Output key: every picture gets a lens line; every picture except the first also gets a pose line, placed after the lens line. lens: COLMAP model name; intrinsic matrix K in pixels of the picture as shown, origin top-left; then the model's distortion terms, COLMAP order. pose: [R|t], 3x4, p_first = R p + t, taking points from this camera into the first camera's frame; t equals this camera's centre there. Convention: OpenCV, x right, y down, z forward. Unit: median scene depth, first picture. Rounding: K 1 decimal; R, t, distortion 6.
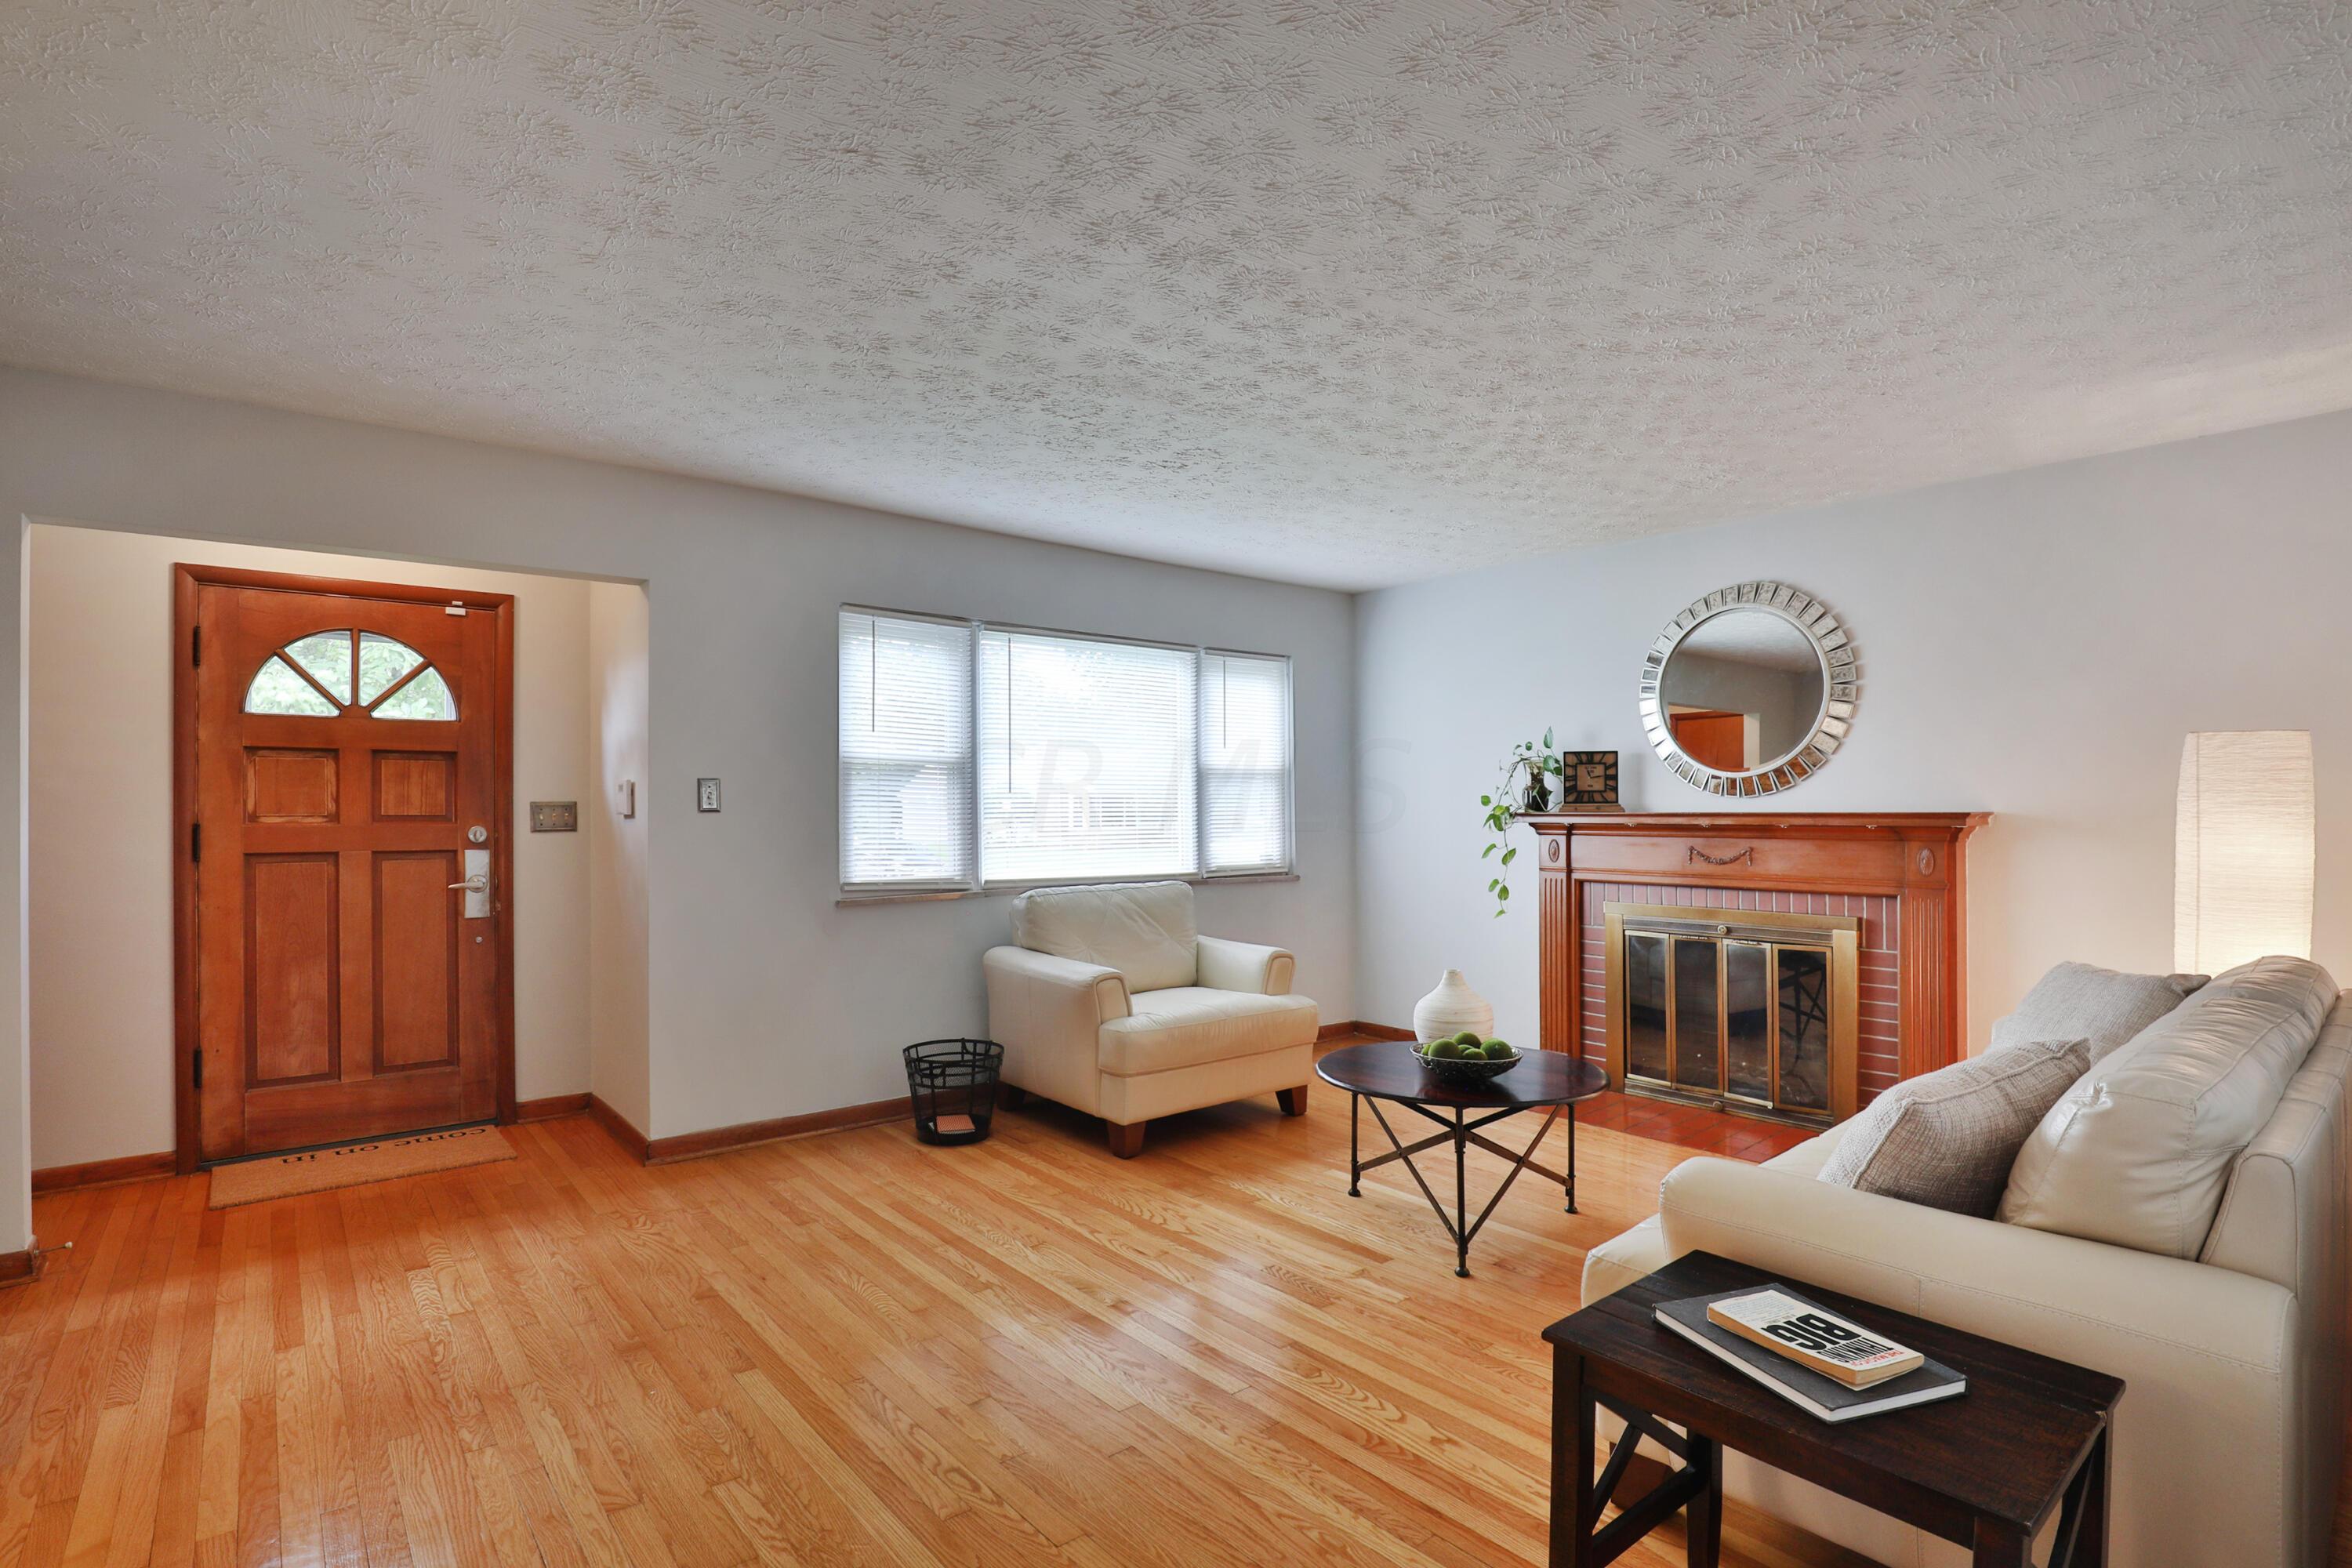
lens RADIAL K [[1129.7, 0, 1168.1], [0, 1129.7, 806.7], [0, 0, 1]] dist [-0.039609, 0.009147]
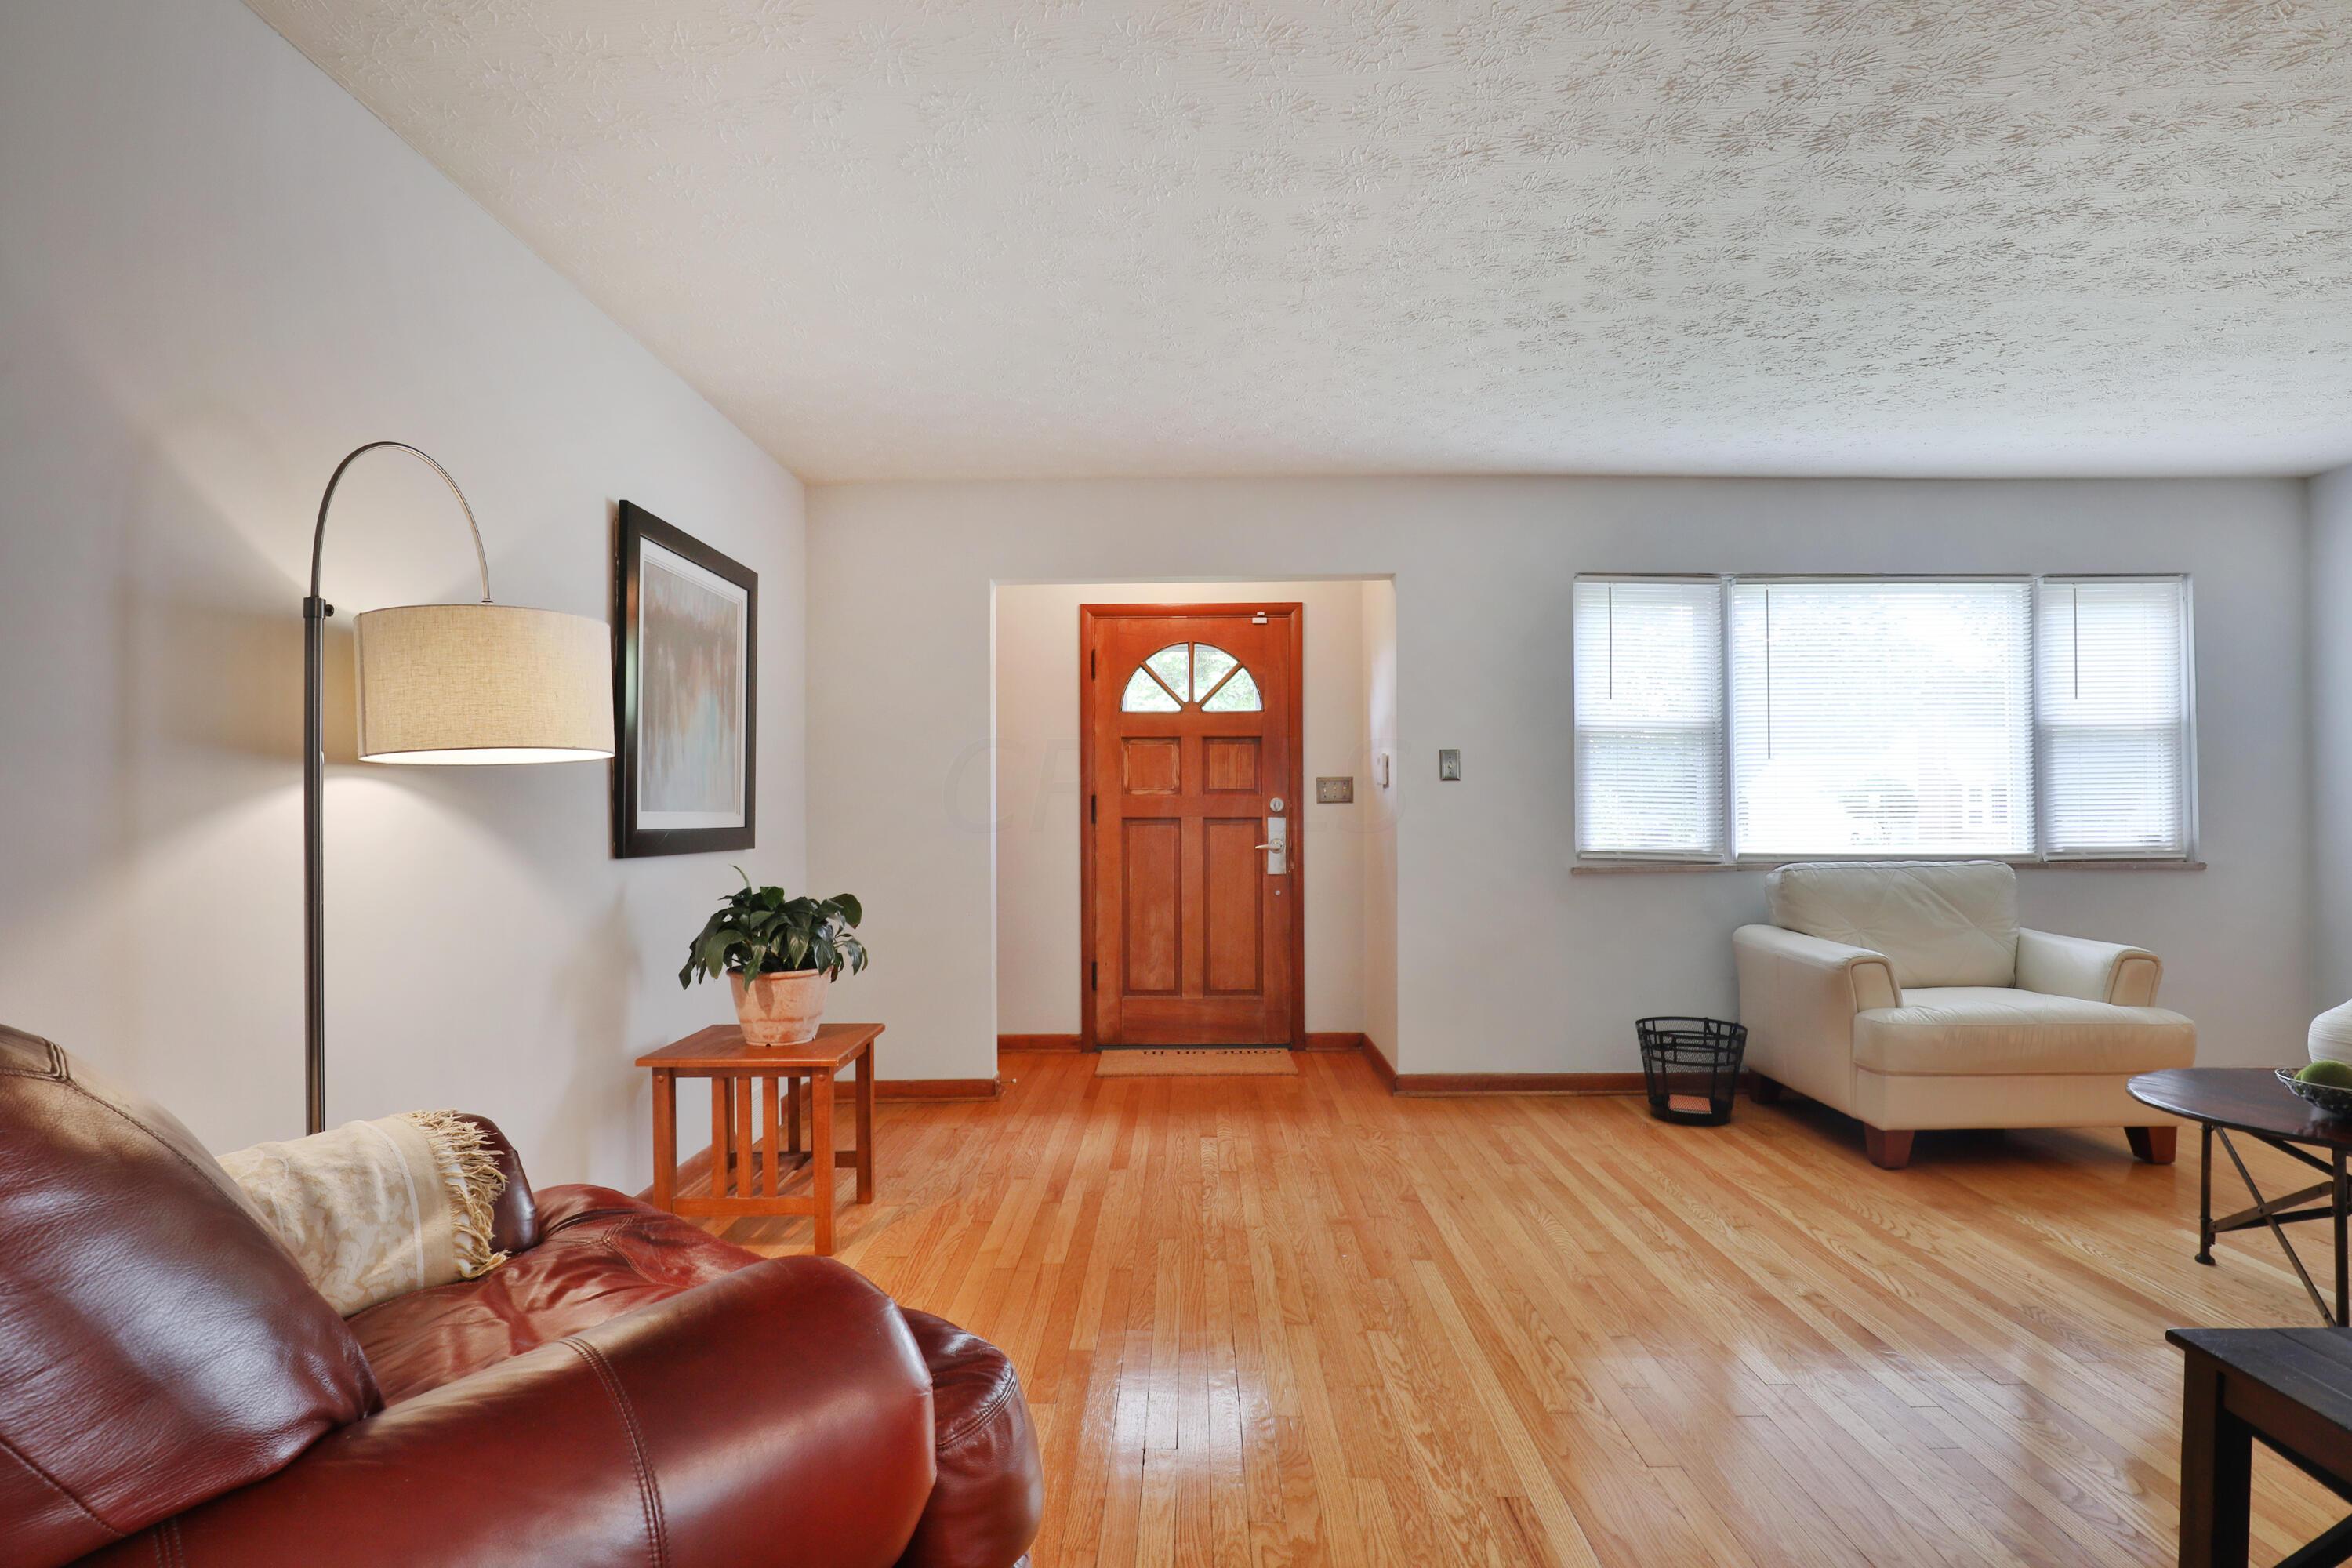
lens RADIAL K [[1164.6, 0, 1178.7], [0, 1164.6, 805.1], [0, 0, 1]] dist [-0.024557, 0.001964]
pose [[0.768788, -0.004226, -0.639490, 0.116556], [0.003968, 0.999990, -0.001839, 0.031801], [0.639491, -0.001124, 0.768797, -0.035464]]
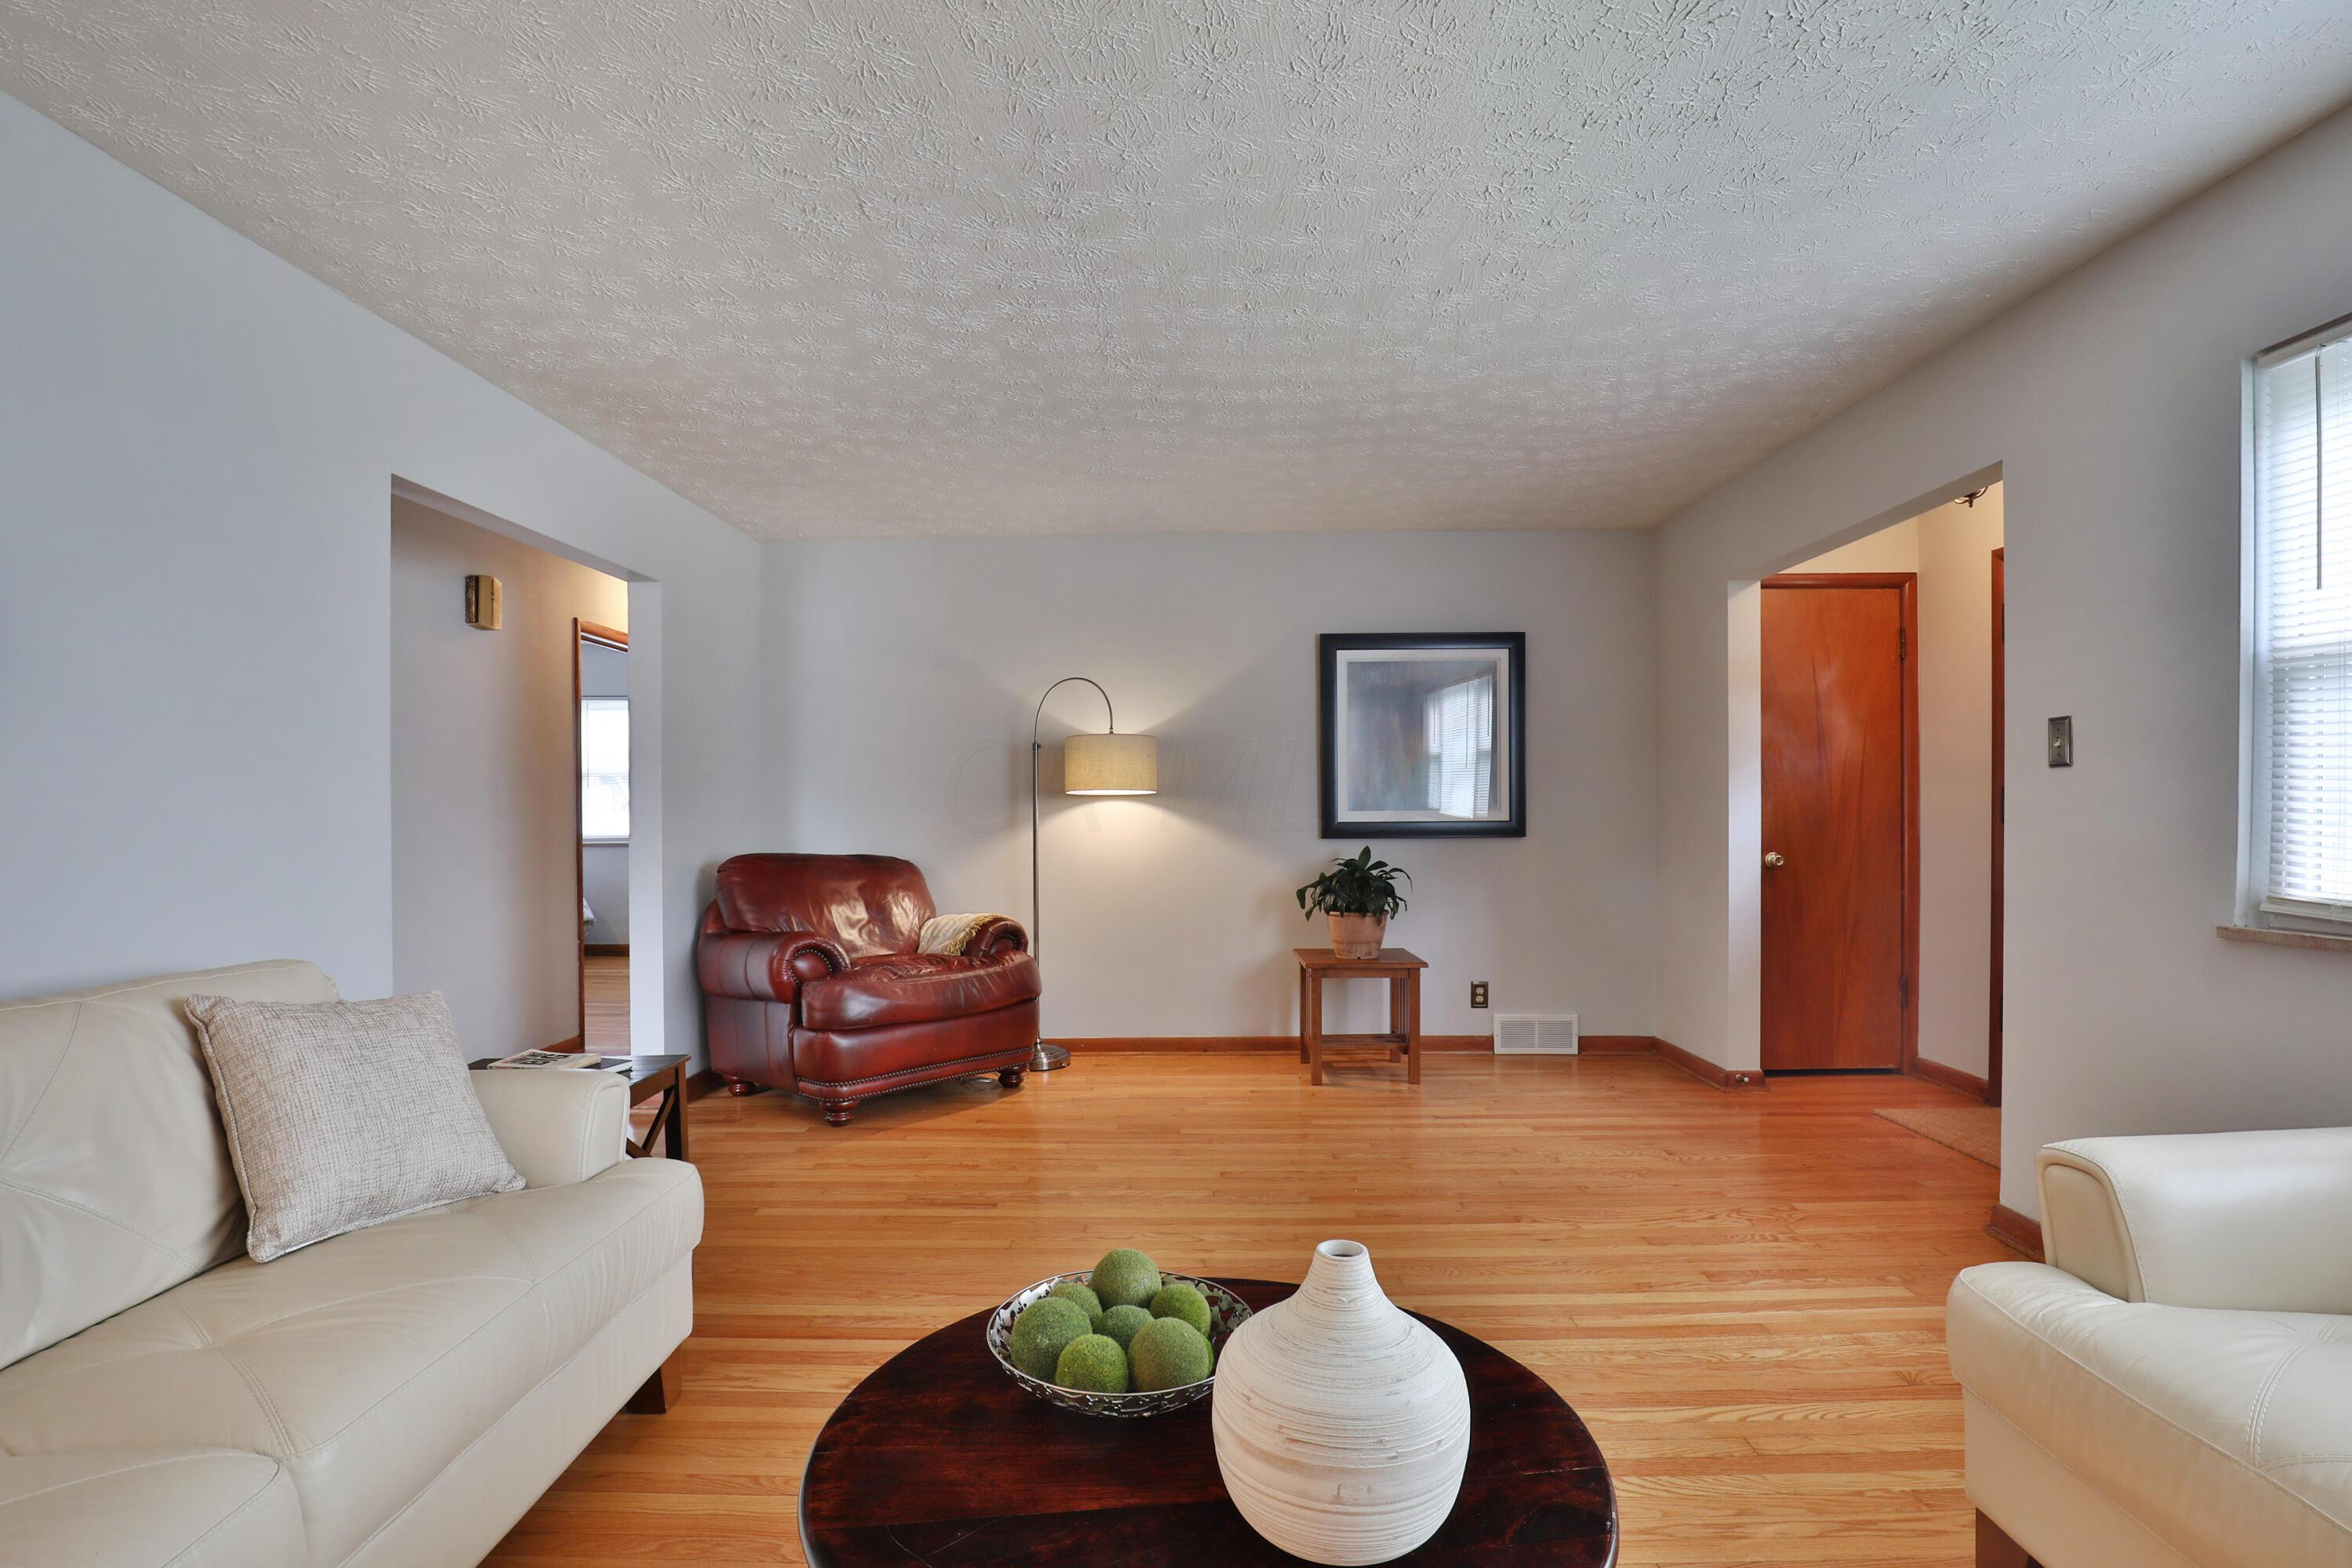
lens RADIAL K [[1144.8, 0, 1173.6], [0, 1144.8, 810.2], [0, 0, 1]] dist [-0.039277, 0.001113]
pose [[-0.642553, 0.017262, -0.766047, 0.484039], [0.017225, 0.999819, 0.008082, 0.017605], [0.766047, -0.008002, -0.642734, 1.087089]]
